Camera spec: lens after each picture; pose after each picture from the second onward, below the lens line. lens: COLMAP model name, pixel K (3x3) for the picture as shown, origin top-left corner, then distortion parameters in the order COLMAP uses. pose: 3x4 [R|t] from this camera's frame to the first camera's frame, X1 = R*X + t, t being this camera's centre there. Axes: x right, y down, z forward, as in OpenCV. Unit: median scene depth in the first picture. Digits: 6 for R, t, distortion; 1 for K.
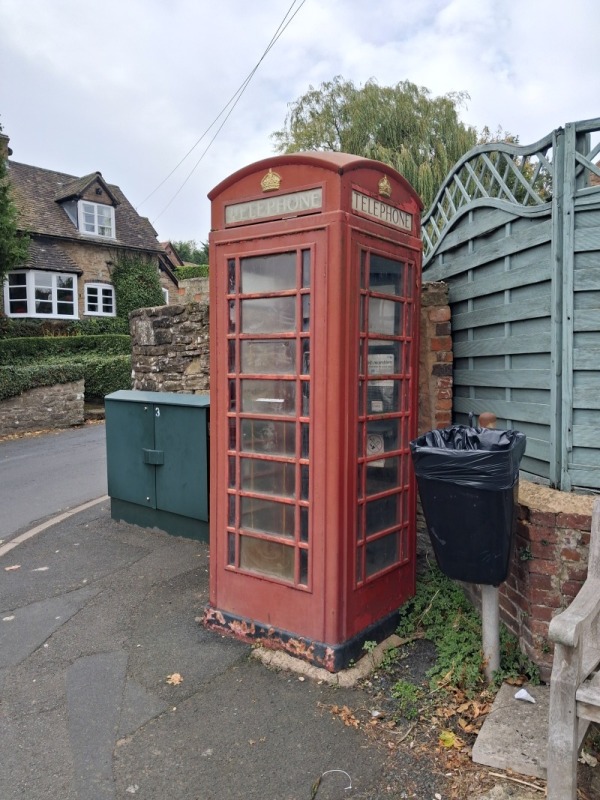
lens RADIAL K [[636.7, 0, 300.0], [0, 636.7, 400.0], [0, 0, 1]] dist [-0.002055, -0.000007]
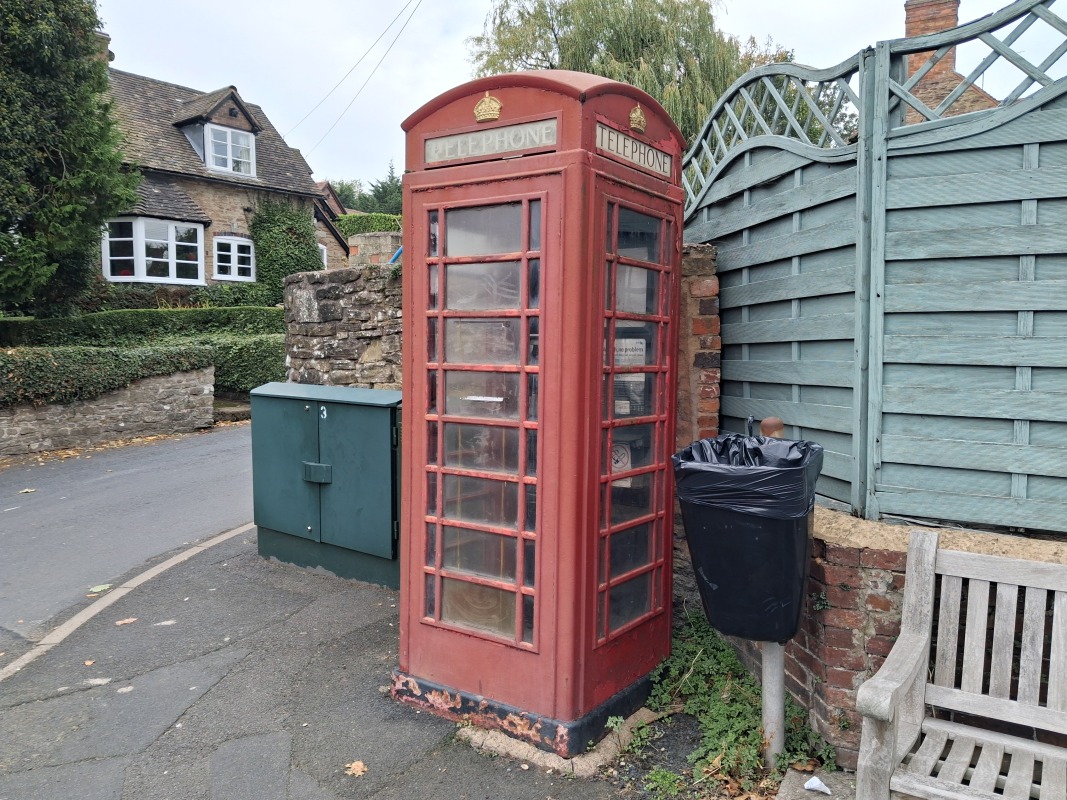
lens RADIAL K [[850.4, 0, 533.5], [0, 850.4, 400.0], [0, 0, 1]] dist [-0.001841, -0.005997]
pose [[0.999199, 0.007095, 0.039395, -0.027056], [-0.007271, 0.999964, 0.004329, -0.002721], [-0.039363, -0.004612, 0.999214, -0.008659]]
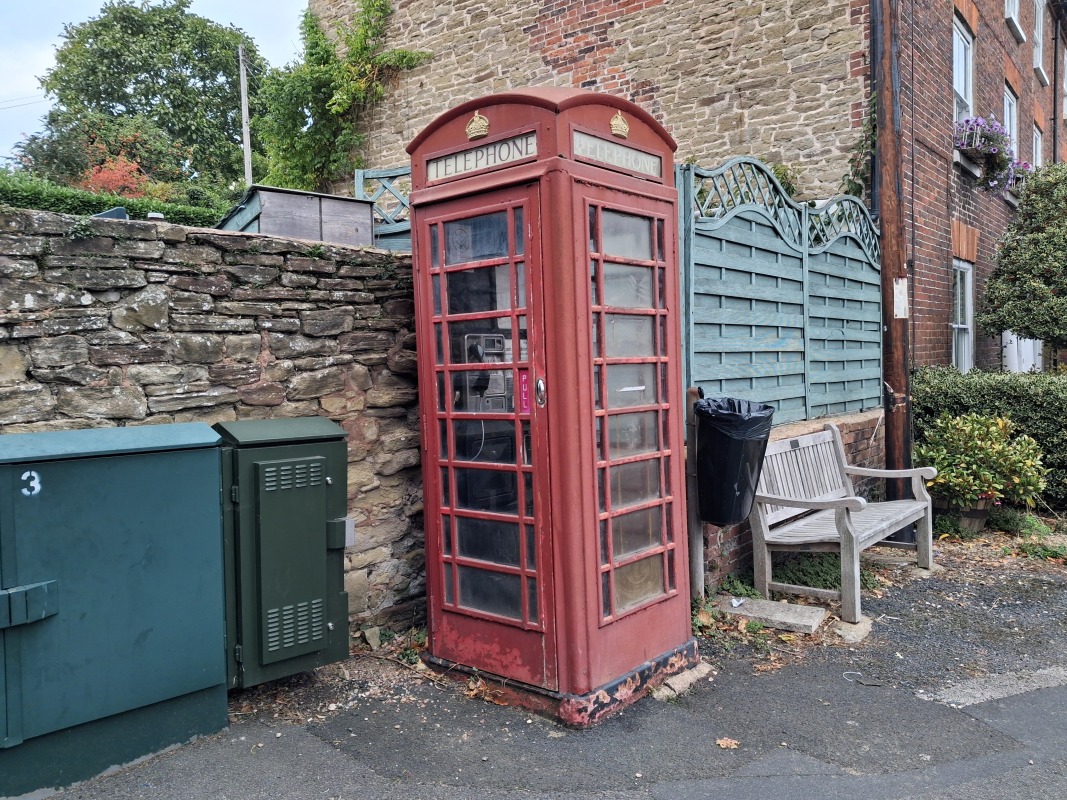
lens RADIAL K [[849.2, 0, 552.7], [0, 849.2, 390.5], [0, 0, 1]] dist [-0.002055, -0.000007]
pose [[0.044274, -0.032722, 0.998483, -1.109761], [0.086598, 0.995827, 0.028795, -0.036988], [-0.995259, 0.085191, 0.046923, 1.014327]]
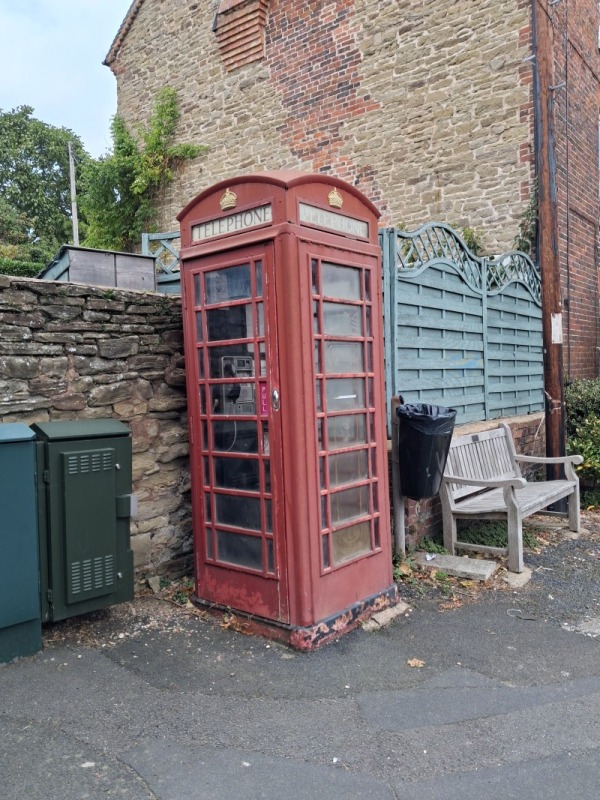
lens RADIAL K [[636.7, 0, 300.0], [0, 636.7, 400.0], [0, 0, 1]] dist [-0.002055, -0.000007]
pose [[0.052827, -0.033701, 0.998035, -1.106807], [0.090360, 0.995492, 0.028832, -0.032056], [-0.994507, 0.088659, 0.055634, 0.982633]]
